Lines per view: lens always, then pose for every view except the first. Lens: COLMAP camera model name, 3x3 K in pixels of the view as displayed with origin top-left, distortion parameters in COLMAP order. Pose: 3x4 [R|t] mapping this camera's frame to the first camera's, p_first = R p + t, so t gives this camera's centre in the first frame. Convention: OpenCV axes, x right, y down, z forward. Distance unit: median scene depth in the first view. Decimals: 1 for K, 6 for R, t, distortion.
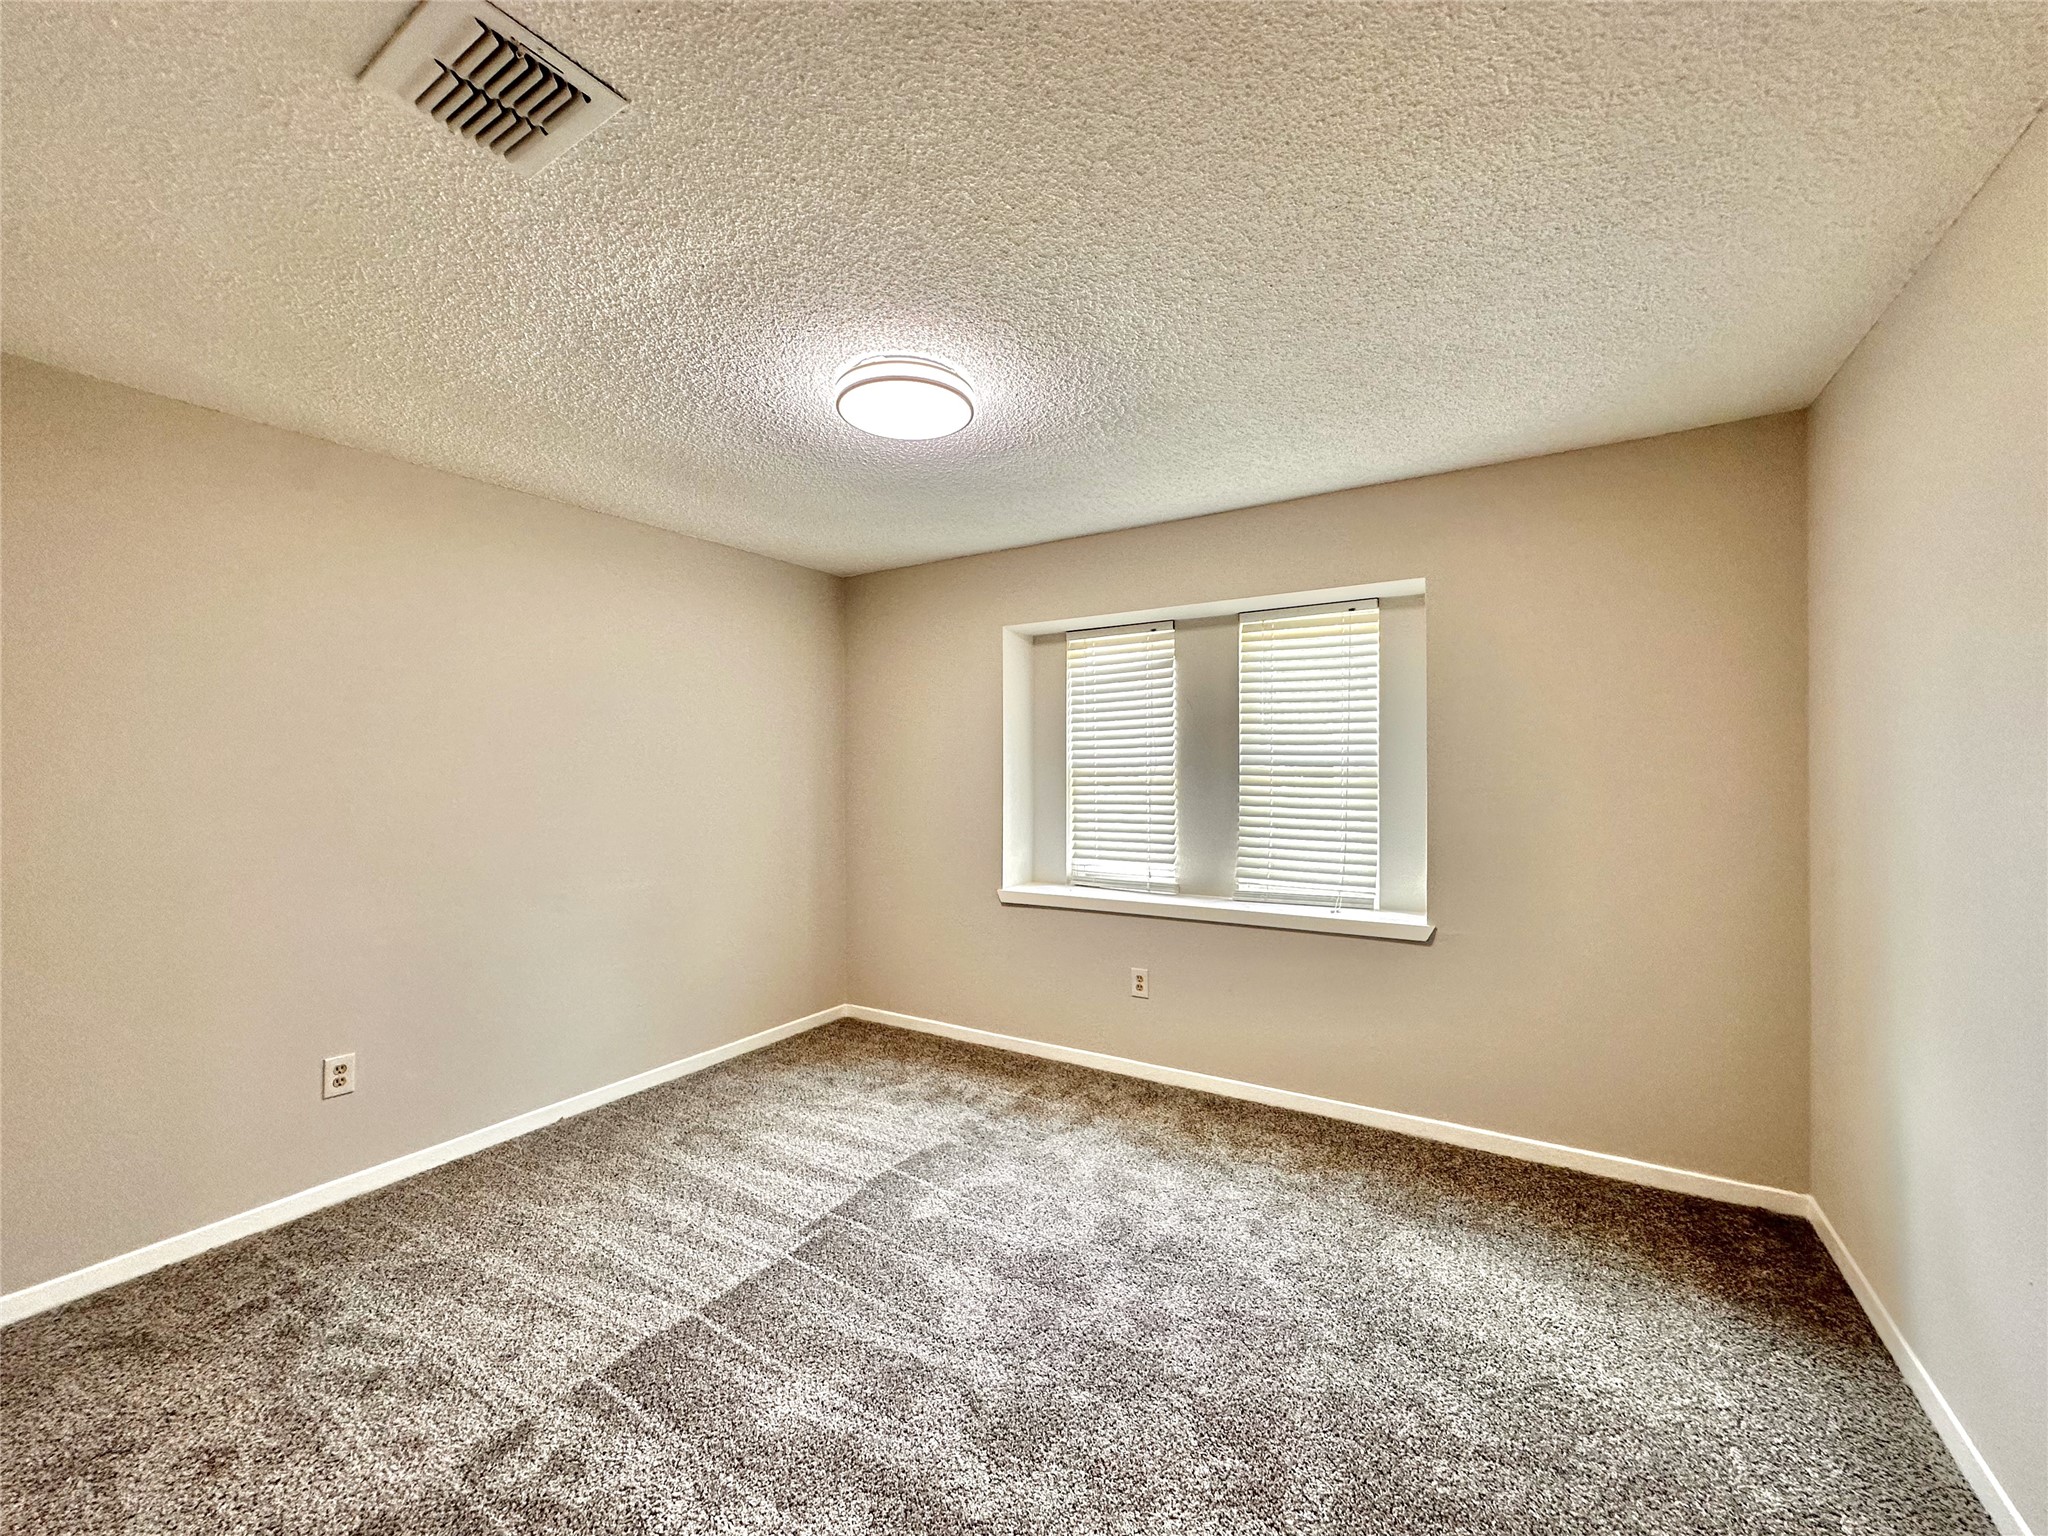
lens RADIAL K [[820.7, 0, 1025.9], [0, 820.7, 766.3], [0, 0, 1]] dist [-0.002662, 0.000595]
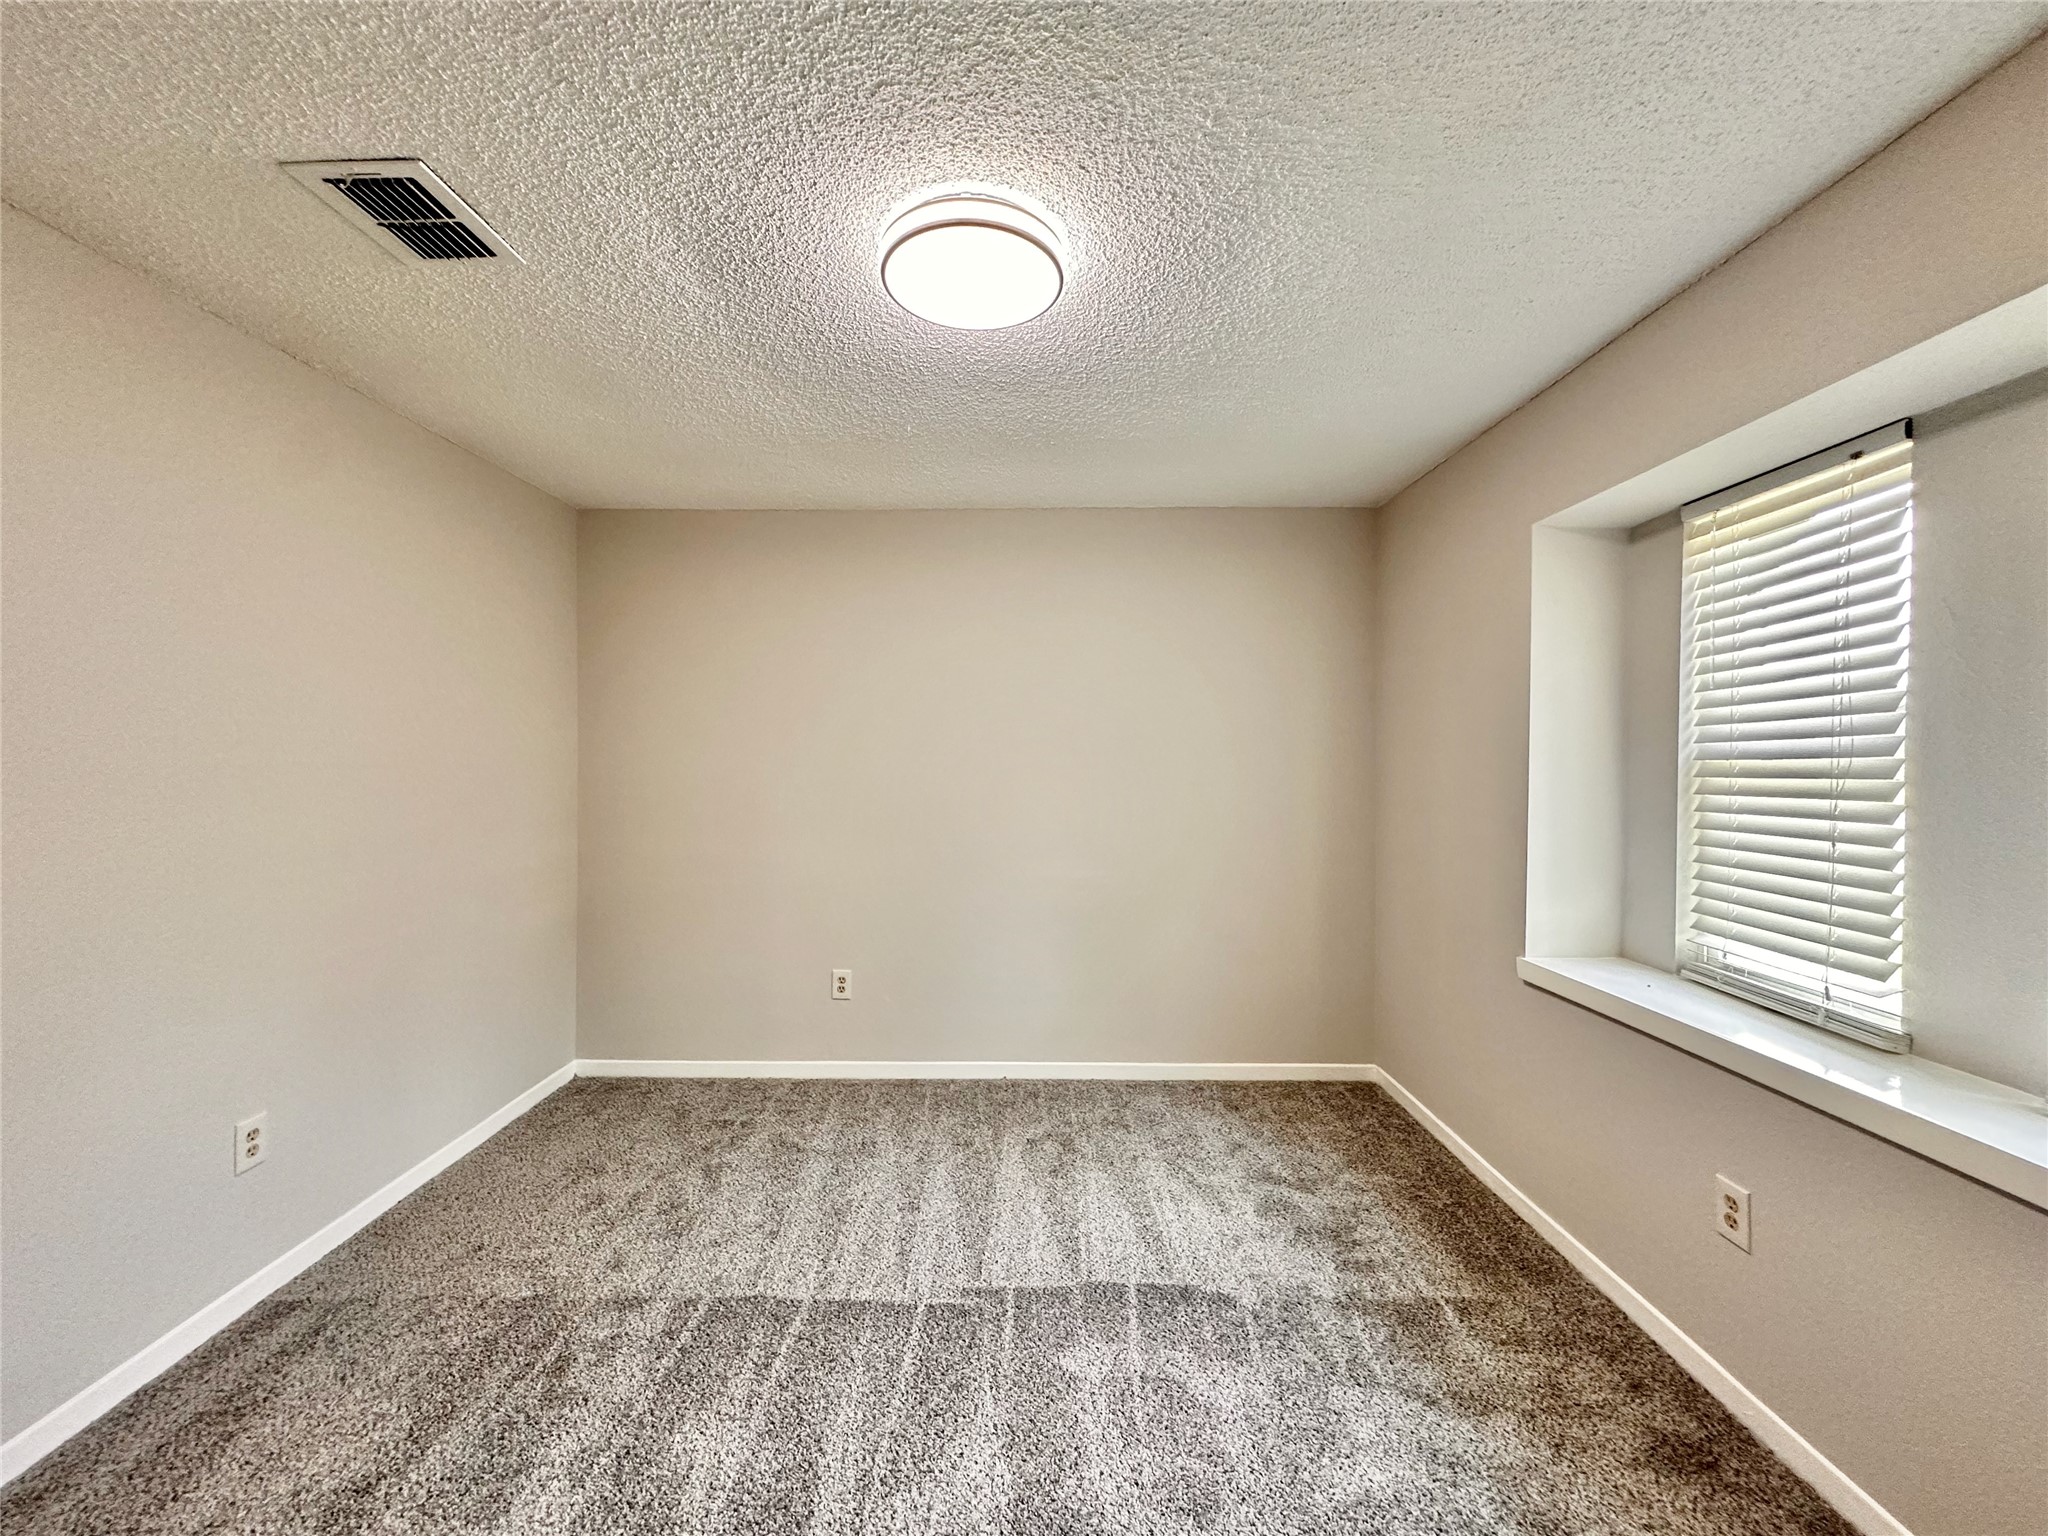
lens RADIAL K [[820.7, 0, 1025.9], [0, 820.7, 766.3], [0, 0, 1]] dist [-0.002662, 0.000595]
pose [[0.517103, 0.014860, -0.855794, 0.369493], [-0.003867, 0.999880, 0.015025, -0.000318], [0.855915, -0.004460, 0.517098, 0.454264]]
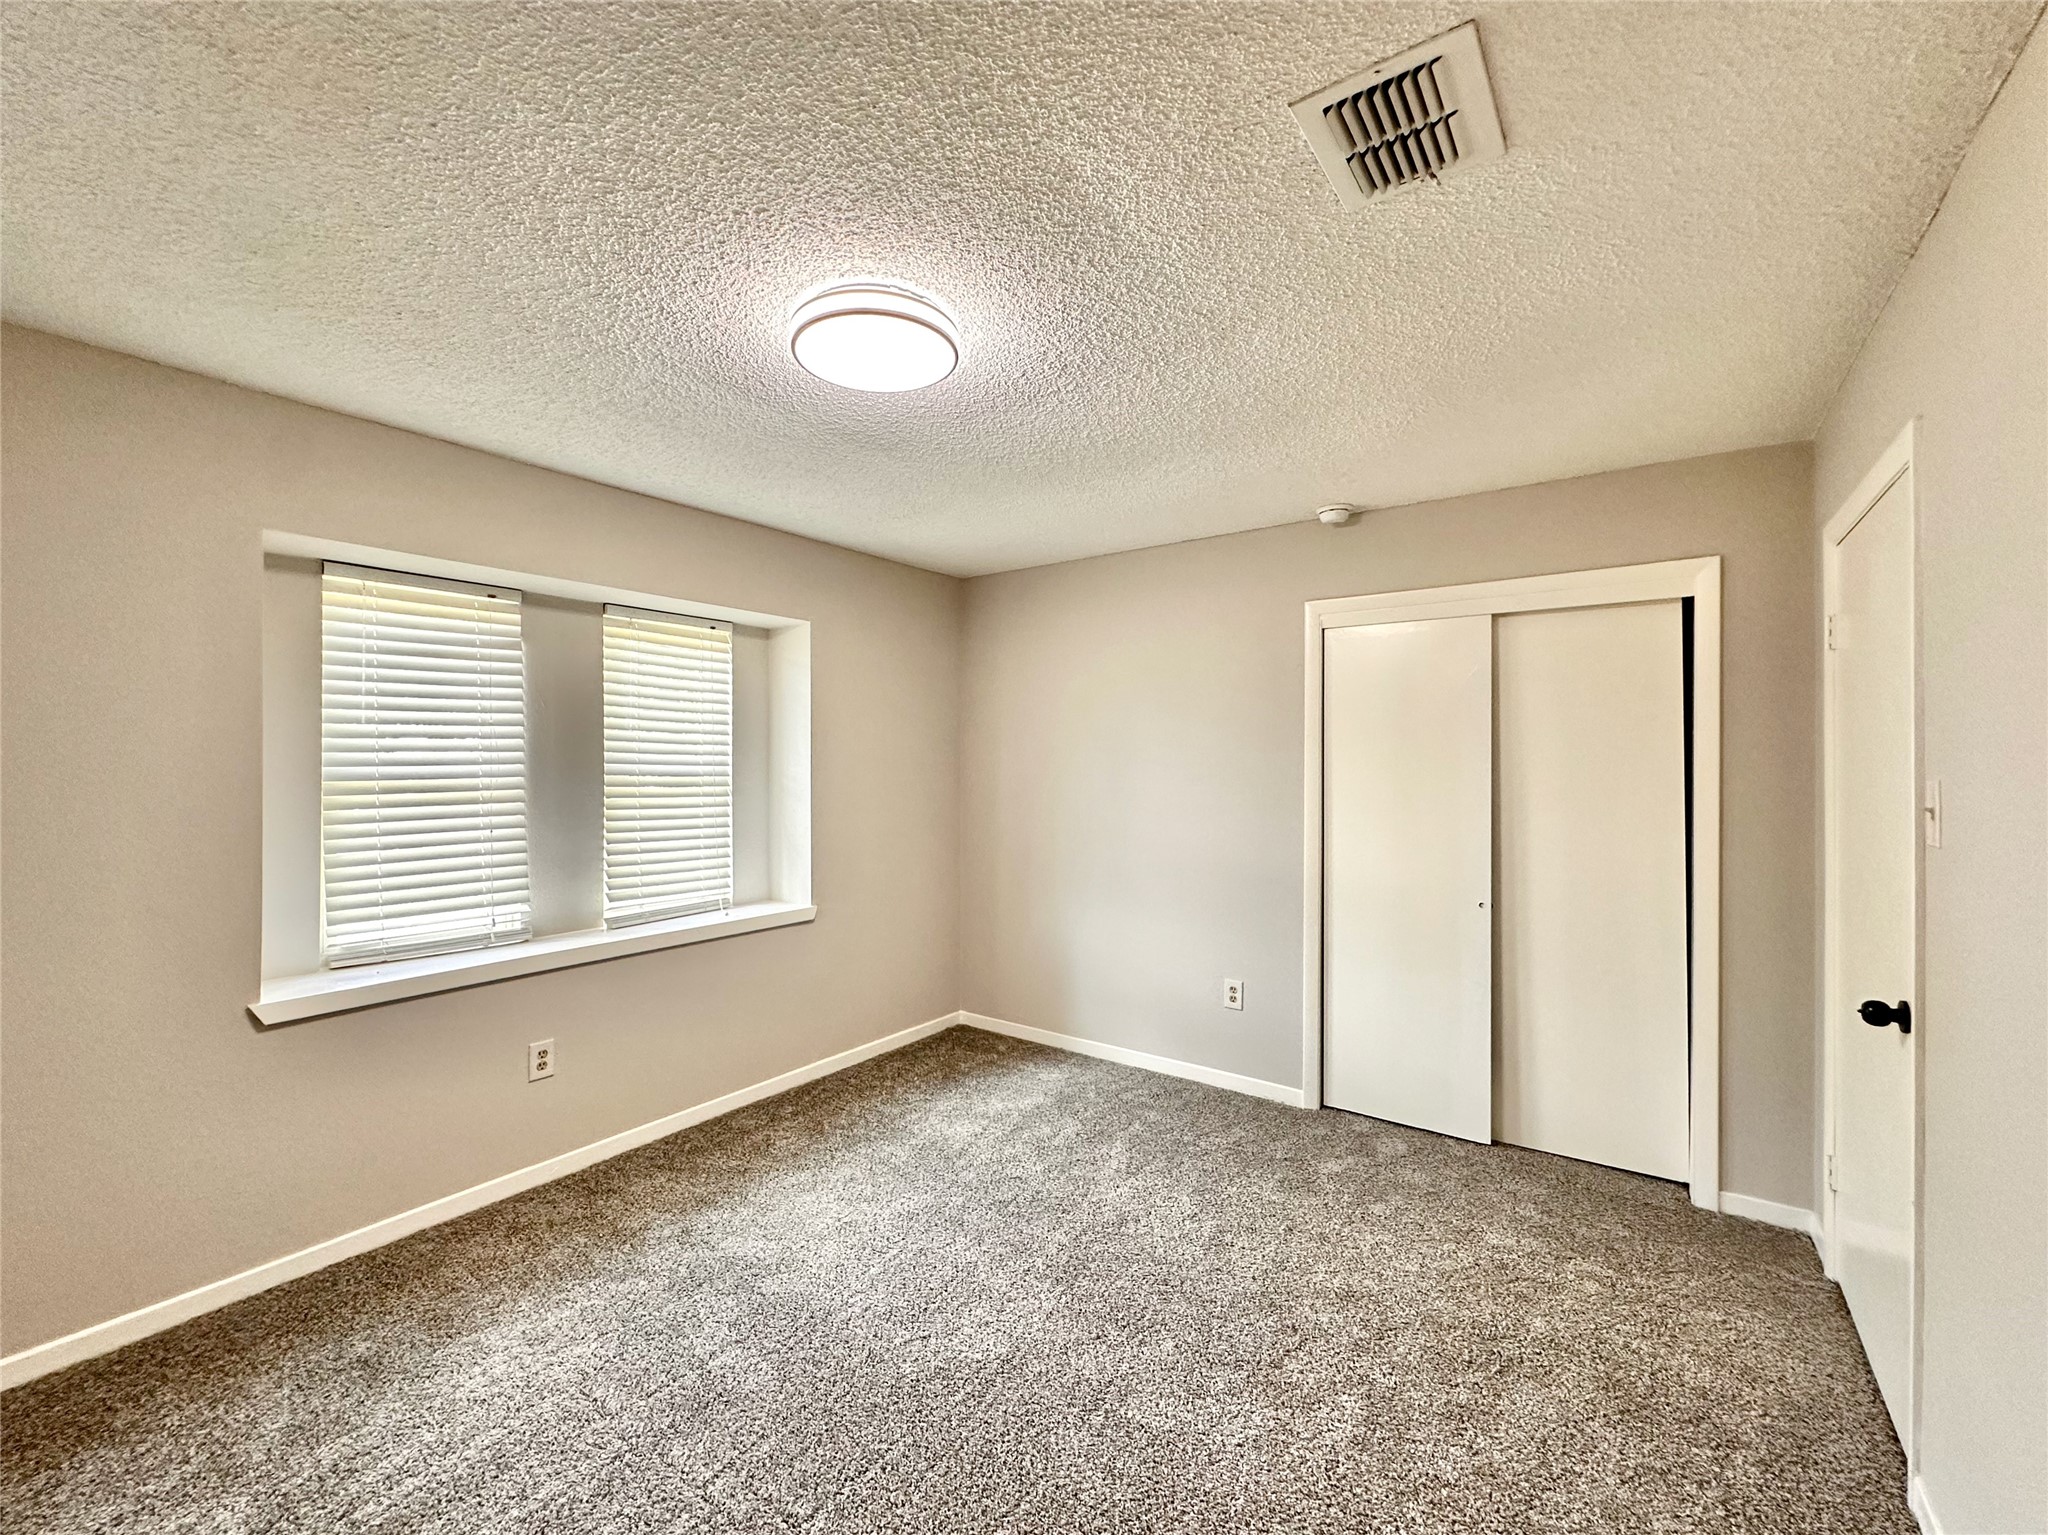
lens RADIAL K [[820.7, 0, 1025.9], [0, 820.7, 765.8], [0, 0, 1]] dist [-0.002662, 0.000595]
pose [[0.083545, 0.005397, 0.996489, -0.662635], [0.000128, 0.999985, -0.005426, -0.007966], [-0.996504, 0.000581, 0.083543, 0.543641]]
